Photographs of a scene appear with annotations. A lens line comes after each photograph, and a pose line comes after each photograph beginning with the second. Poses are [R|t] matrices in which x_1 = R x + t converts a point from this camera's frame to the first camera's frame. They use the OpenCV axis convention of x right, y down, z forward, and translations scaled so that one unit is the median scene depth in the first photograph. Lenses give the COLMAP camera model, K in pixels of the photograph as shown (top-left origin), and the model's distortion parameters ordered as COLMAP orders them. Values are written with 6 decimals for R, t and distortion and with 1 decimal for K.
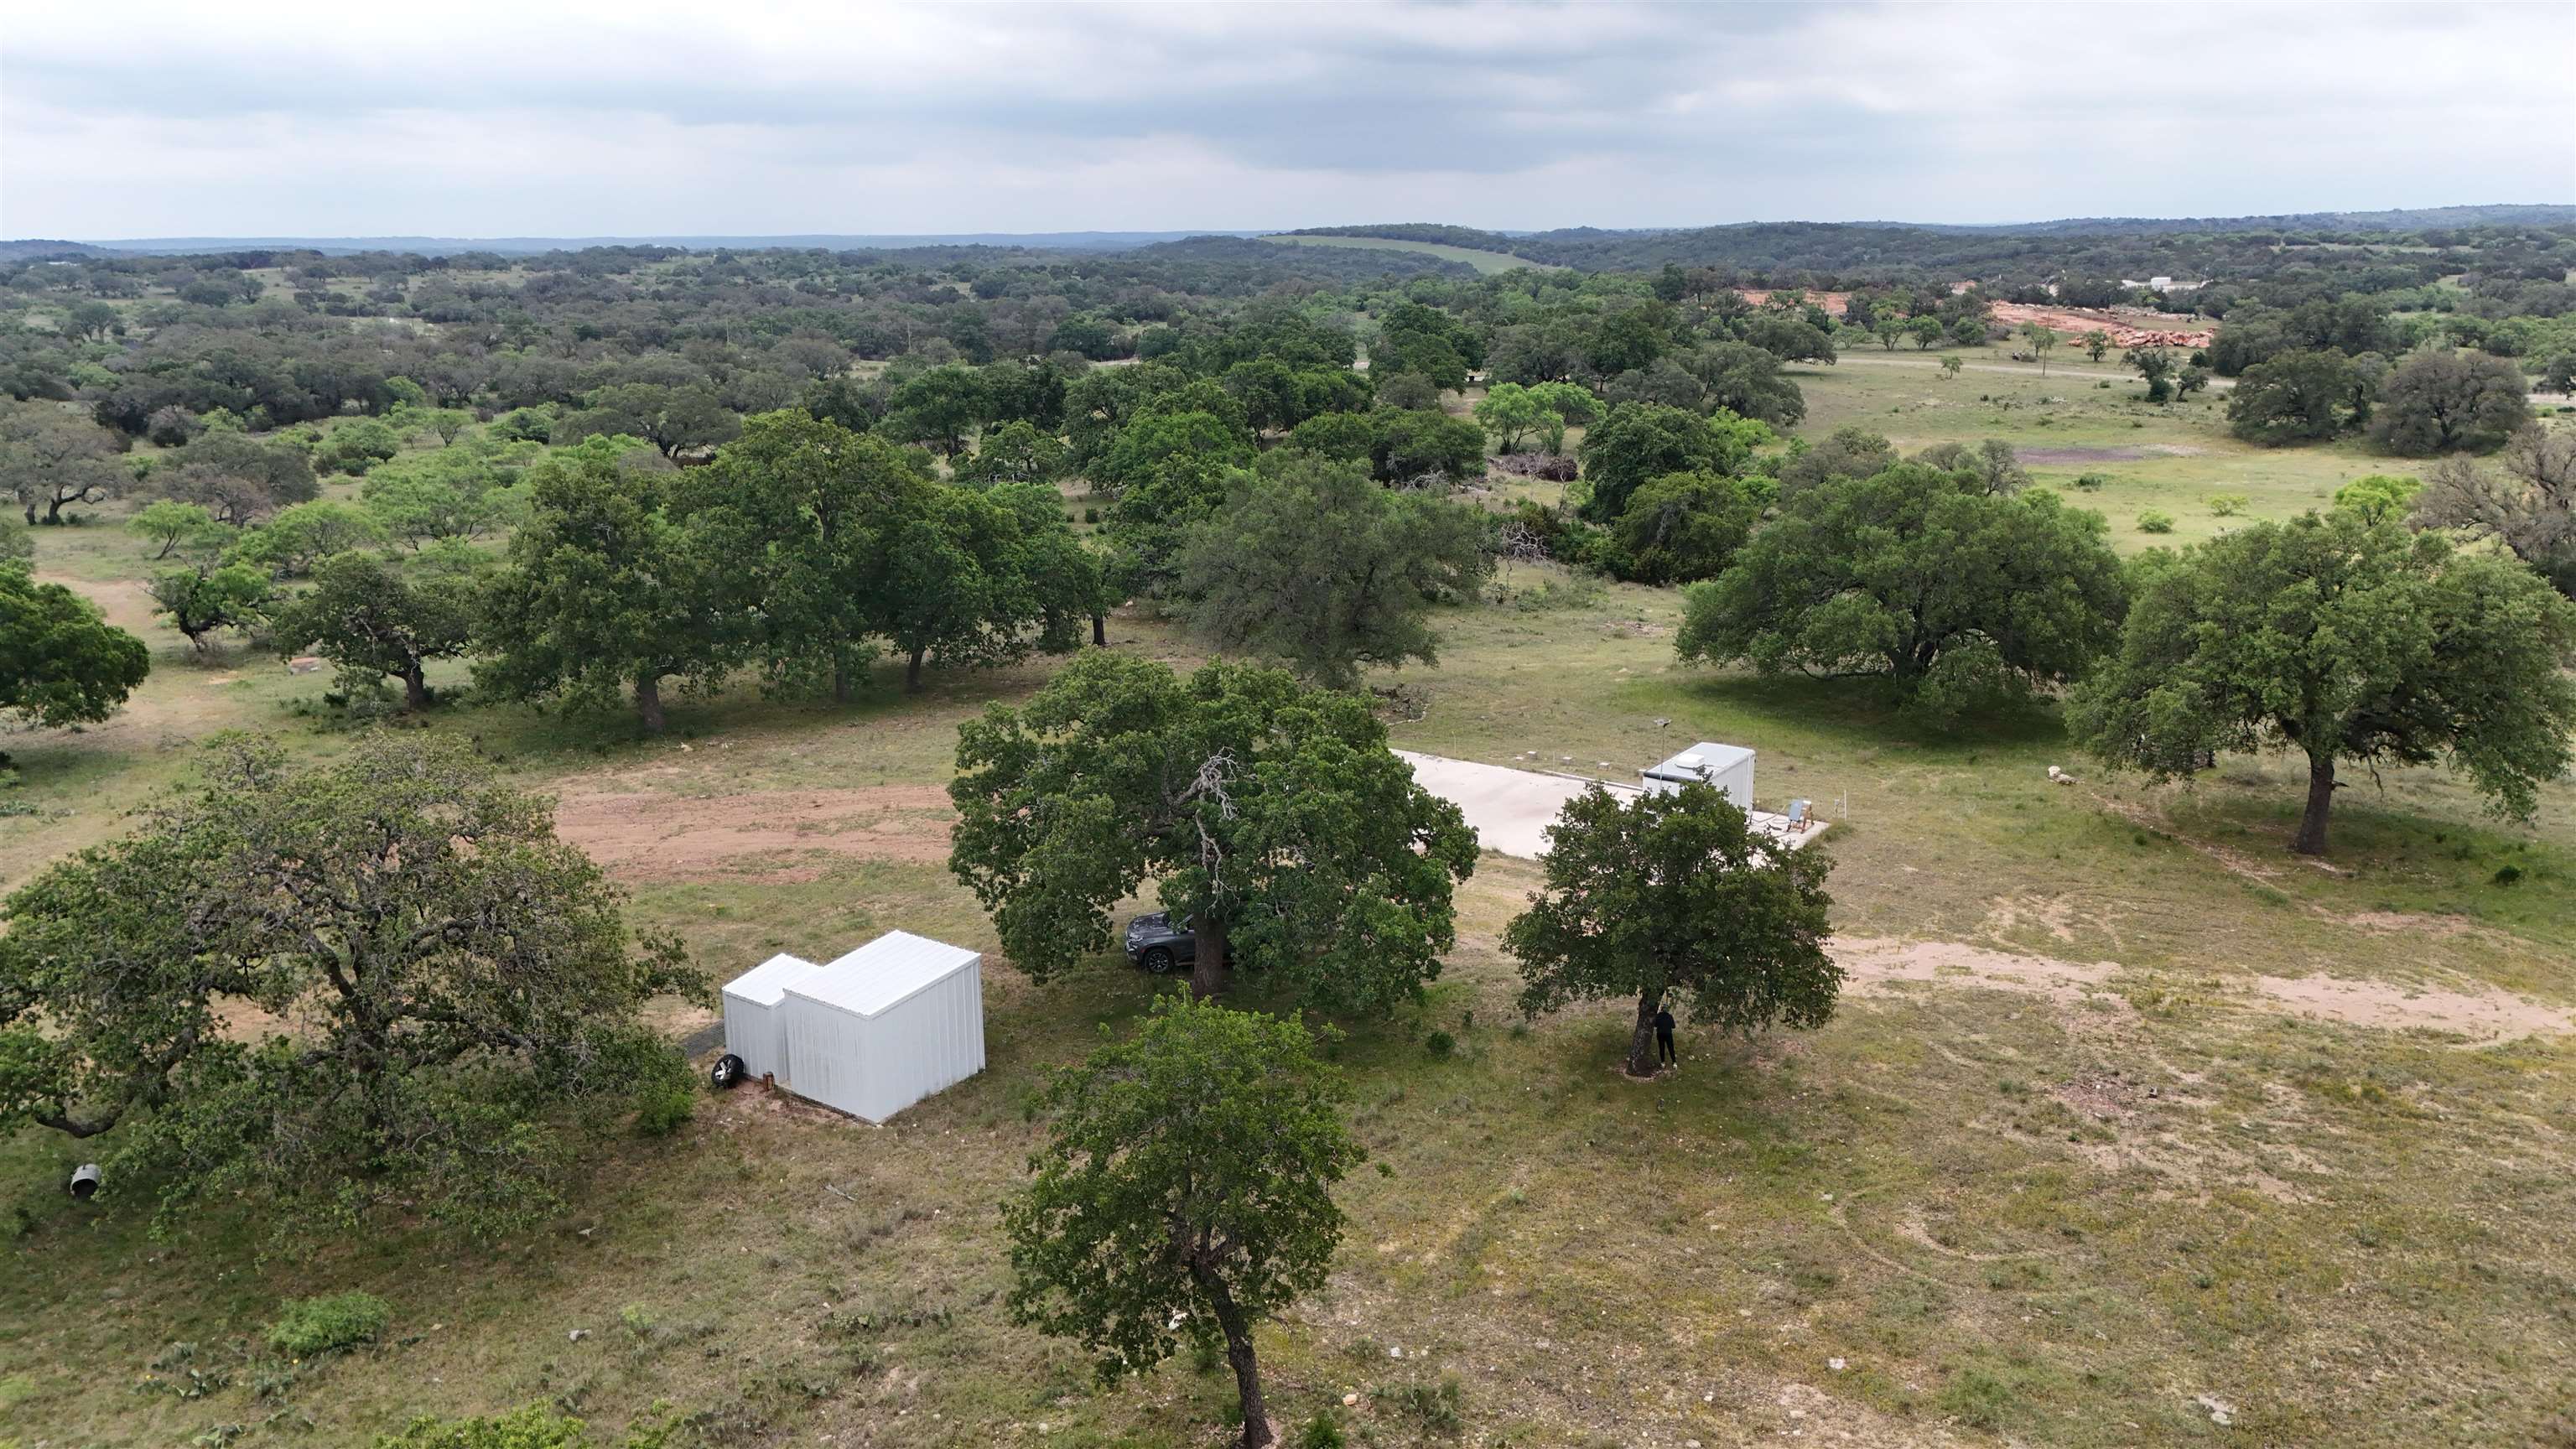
lens RADIAL K [[1897.6, 0, 1285.8], [0, 1897.6, 719.6], [0, 0, 1]] dist [0.065208, -0.053263]
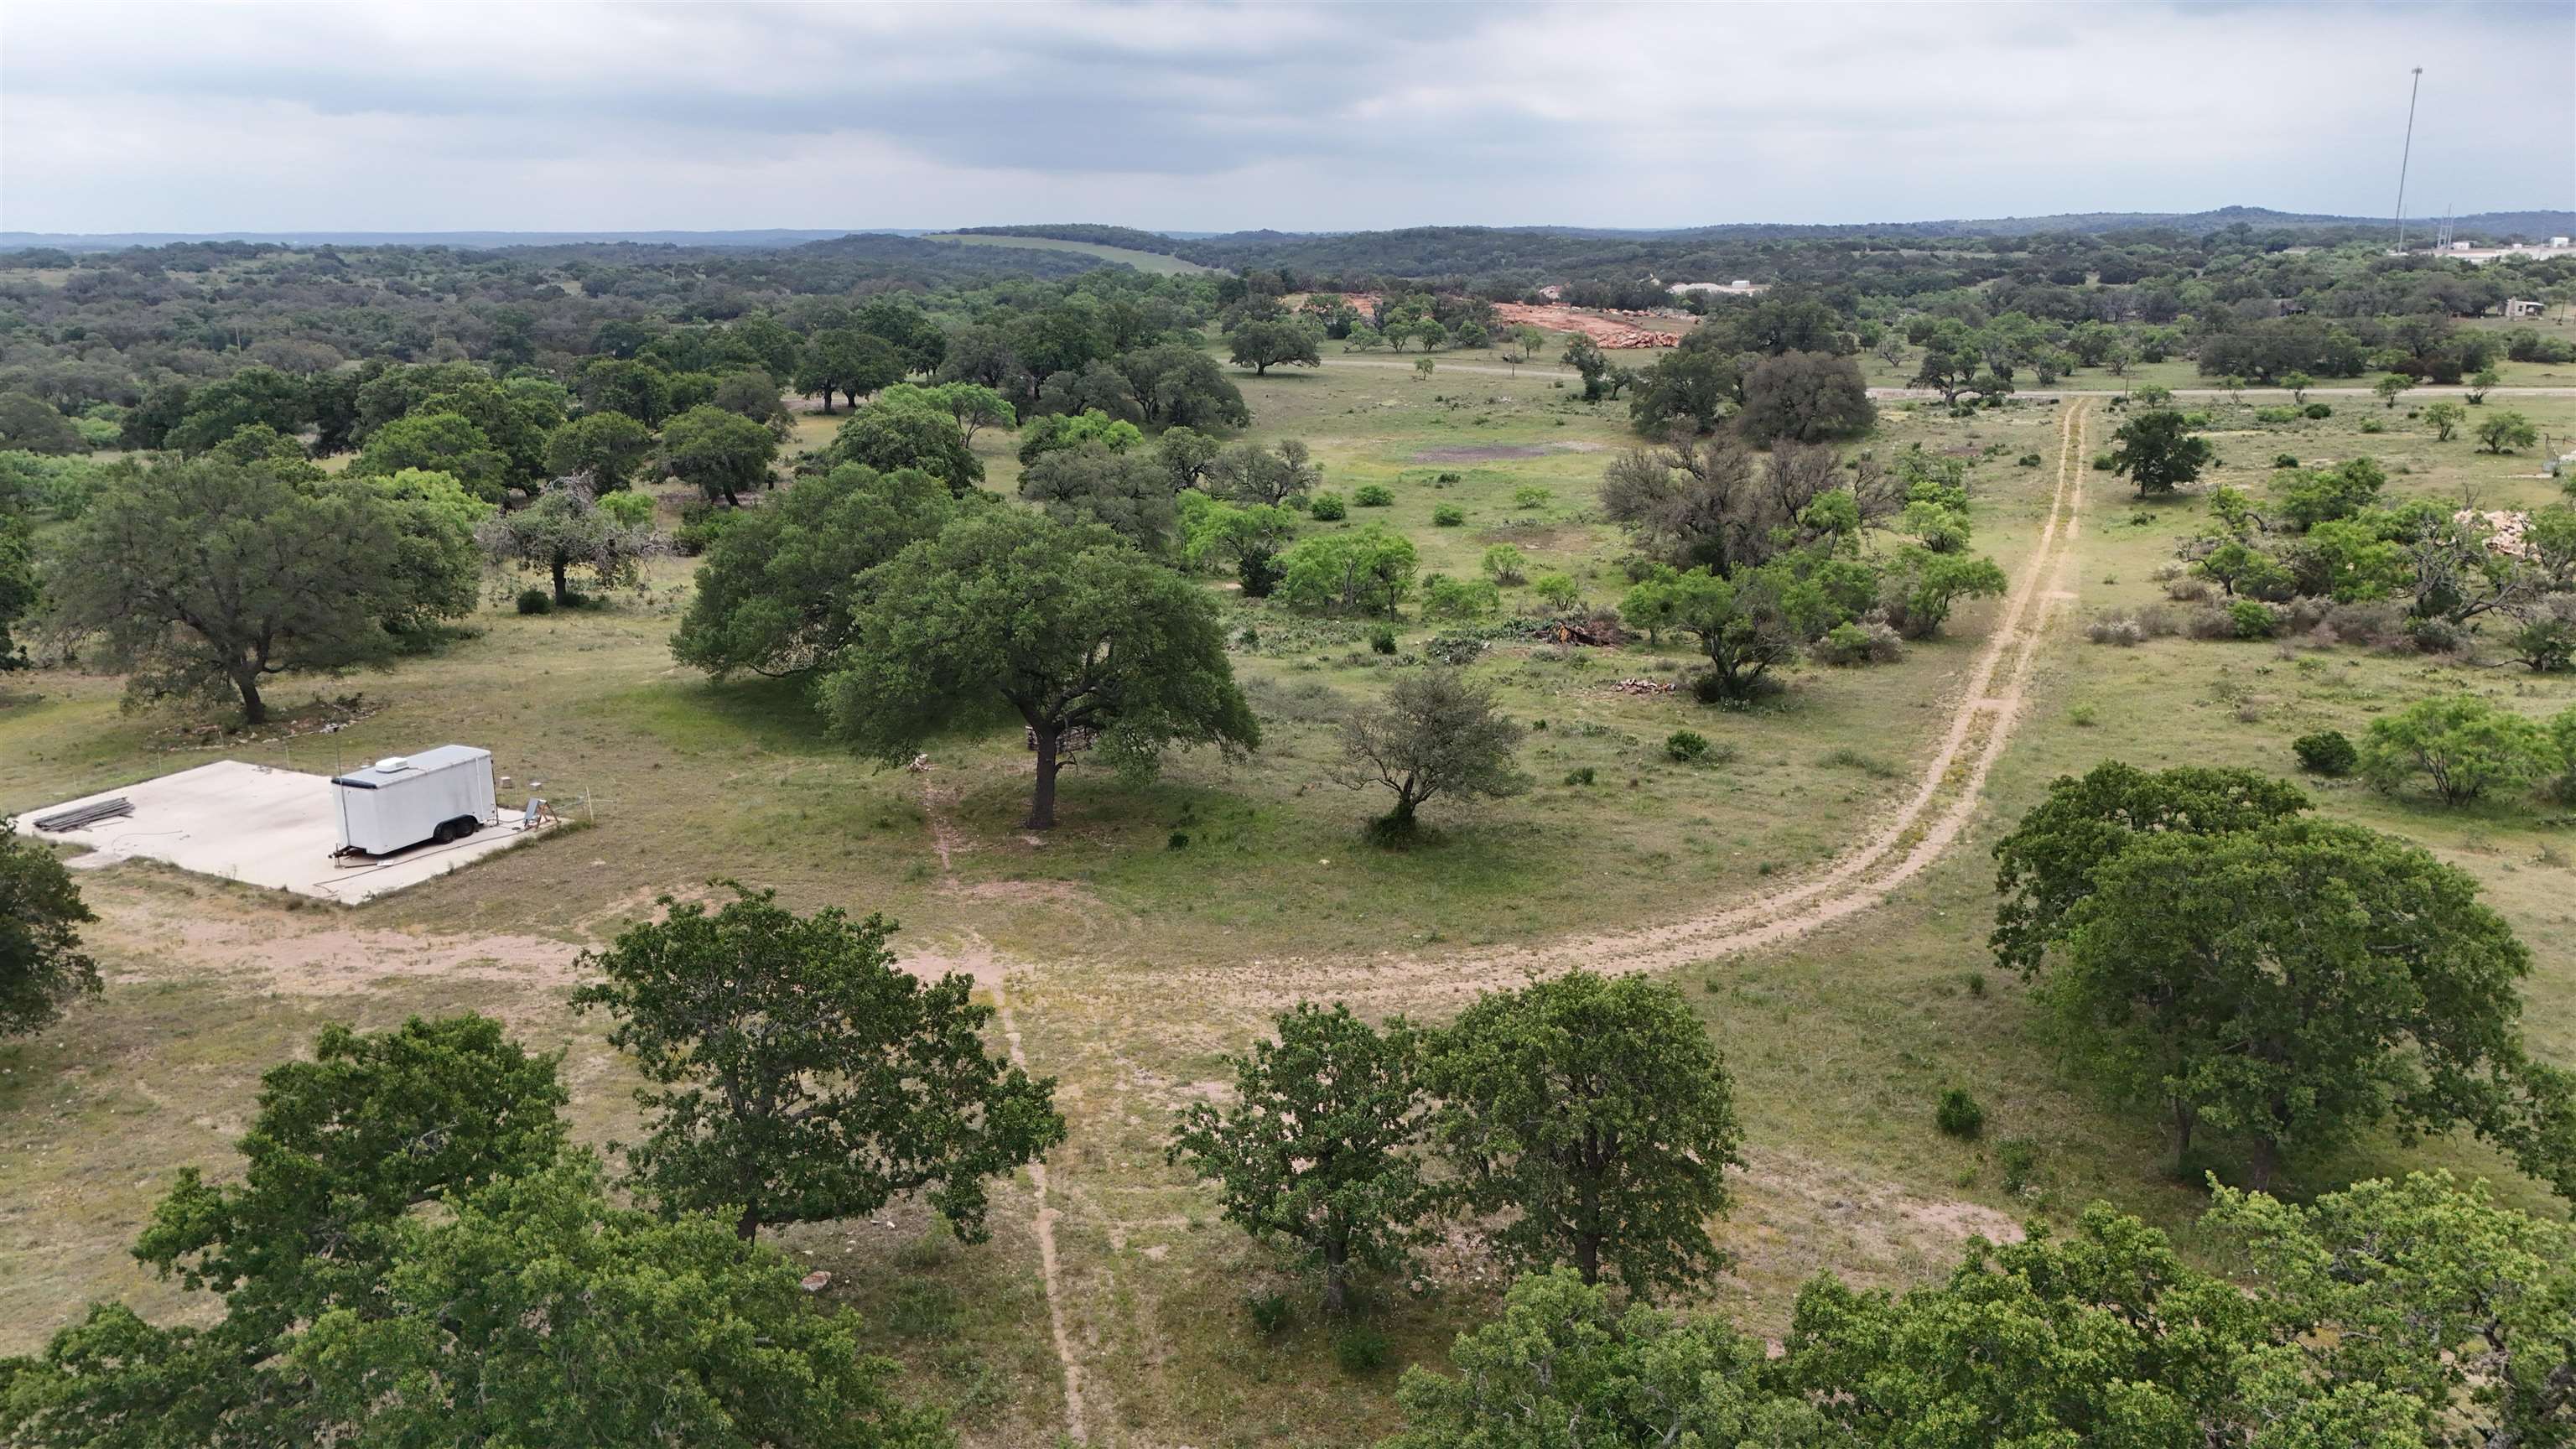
lens RADIAL K [[1897.6, 0, 1283.2], [0, 1897.6, 715.1], [0, 0, 1]] dist [0.065208, -0.053263]
pose [[0.988521, -0.034033, 0.147201, 0.093095], [0.034399, 0.999408, 0.000061, 0.001723], [-0.147116, 0.005003, 0.989107, -0.010927]]
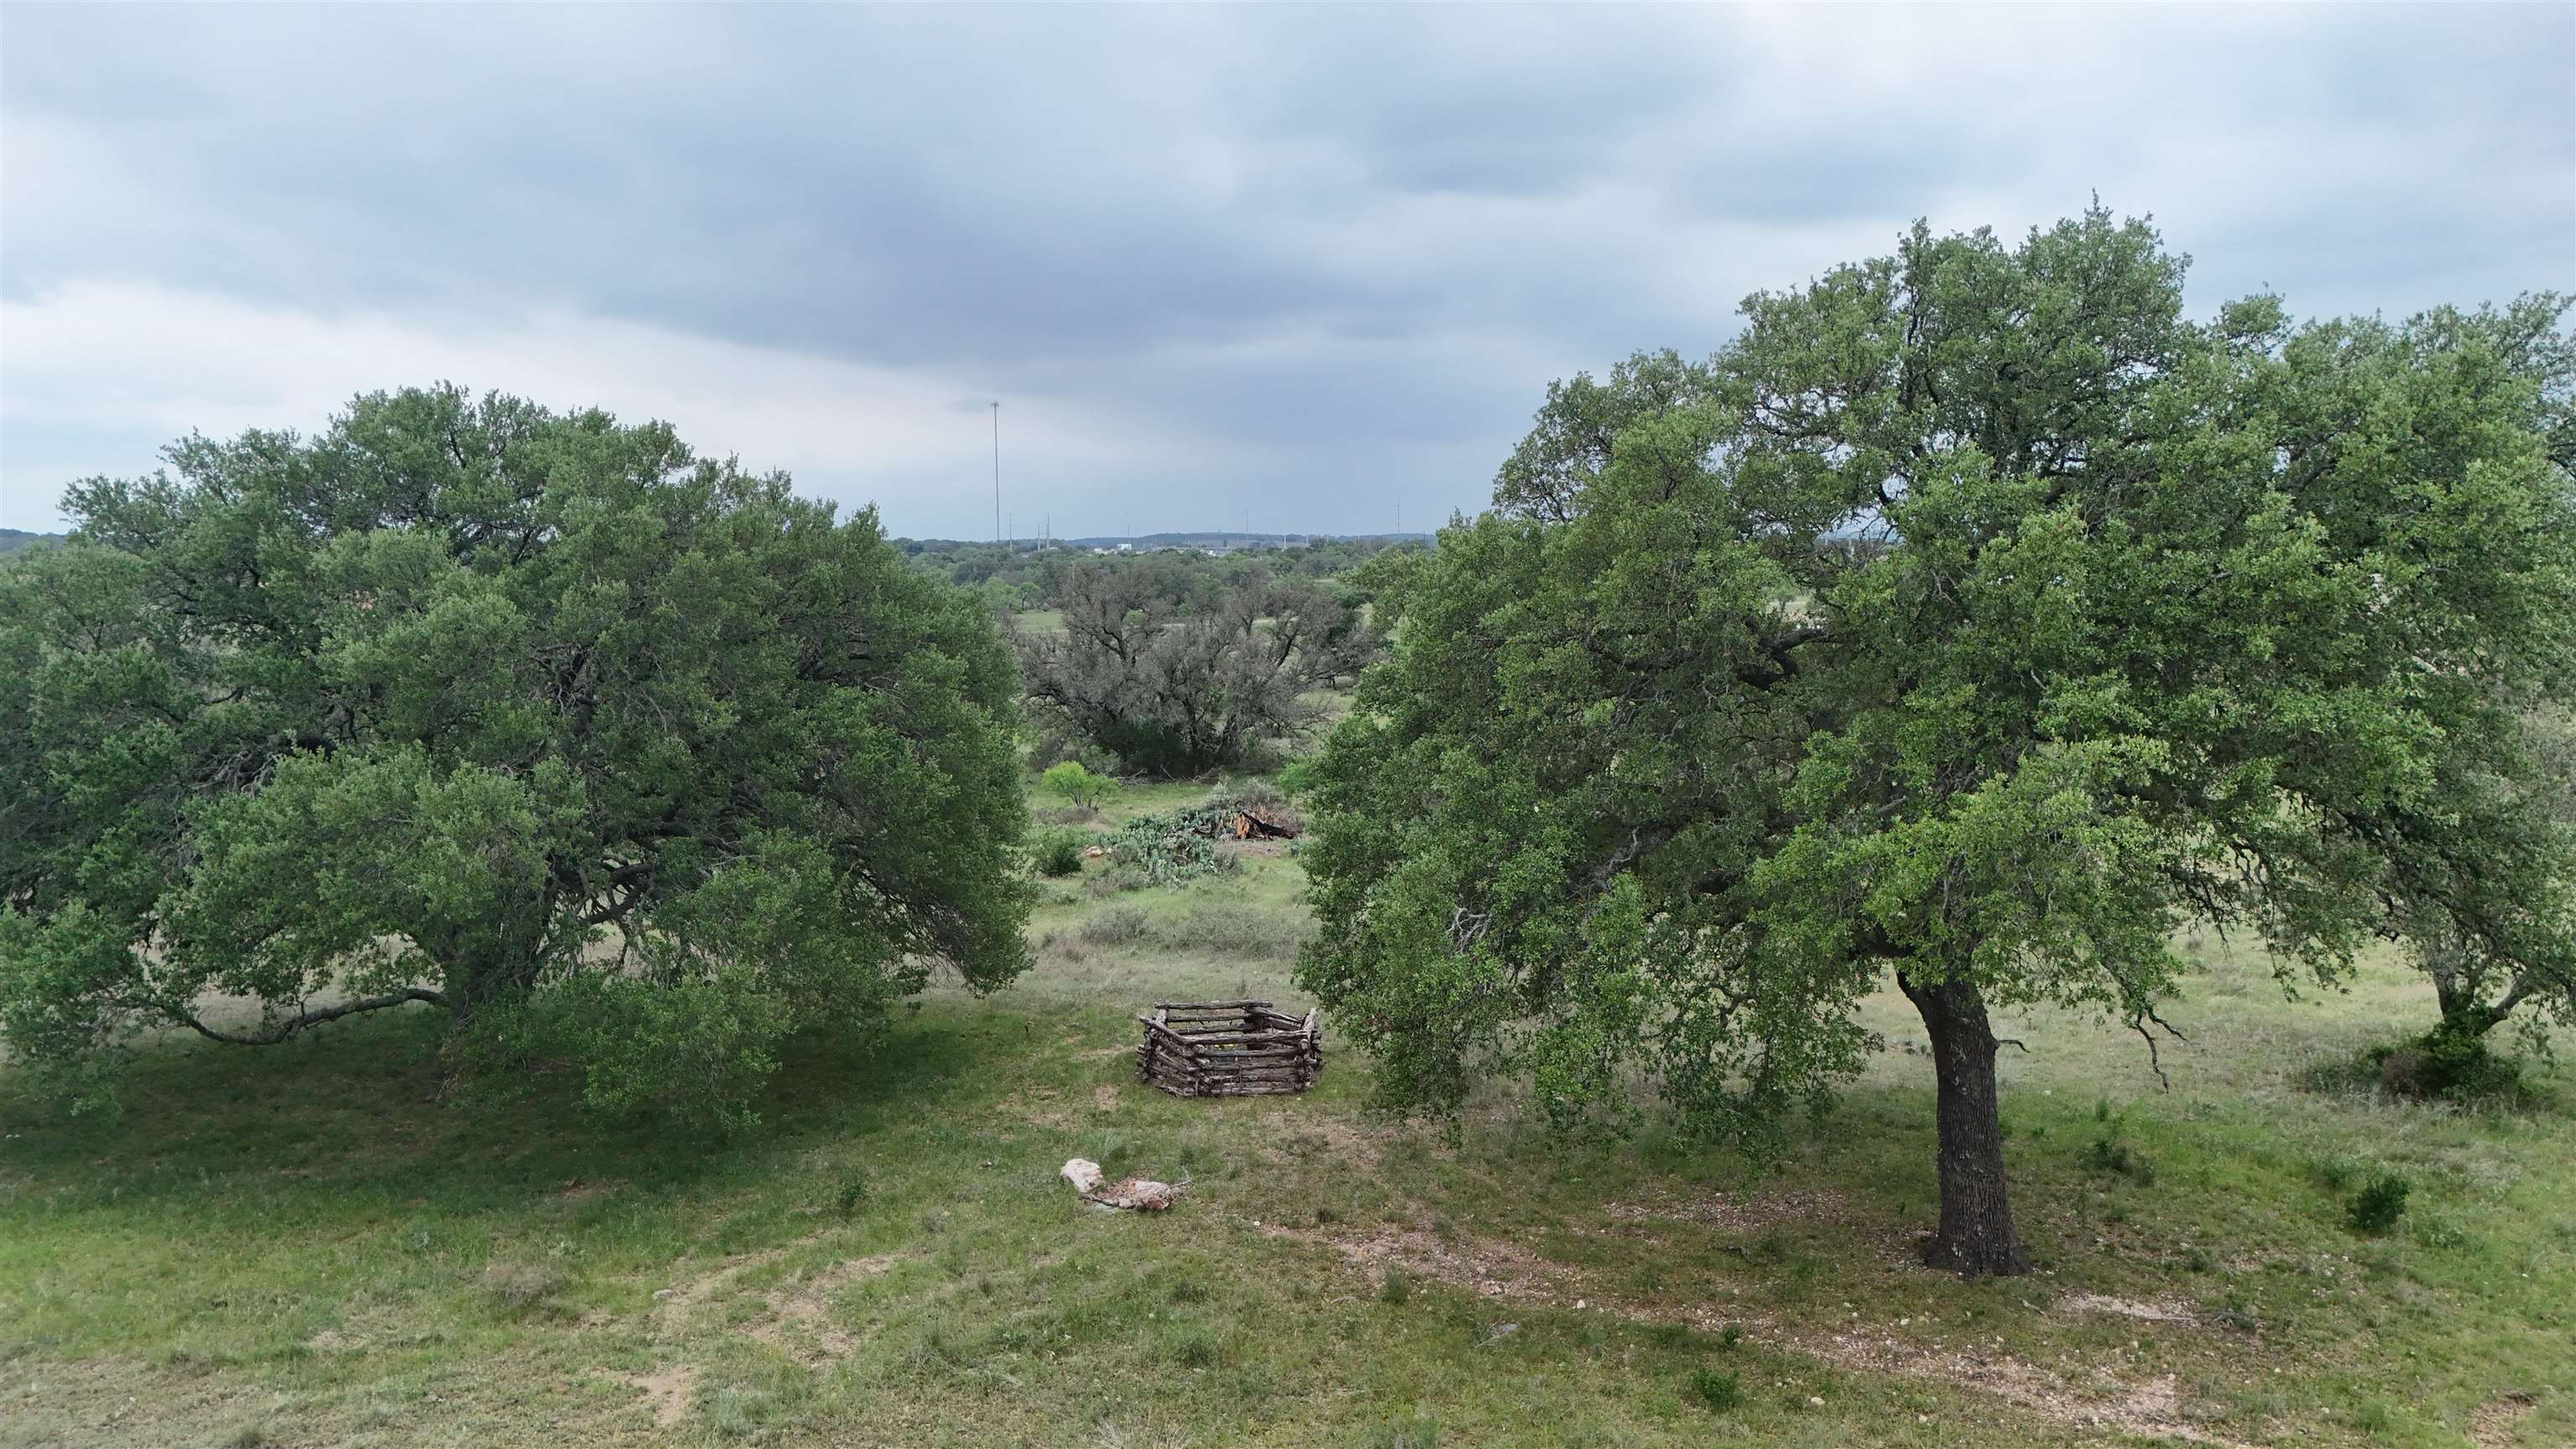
lens RADIAL K [[1897.6, 0, 1292.5], [0, 1897.6, 710.7], [0, 0, 1]] dist [0.065208, -0.053263]
pose [[0.658550, -0.061111, 0.750051, 0.037677], [0.186452, 0.978871, -0.083952, -0.004024], [-0.729073, 0.195135, 0.656030, 0.154009]]
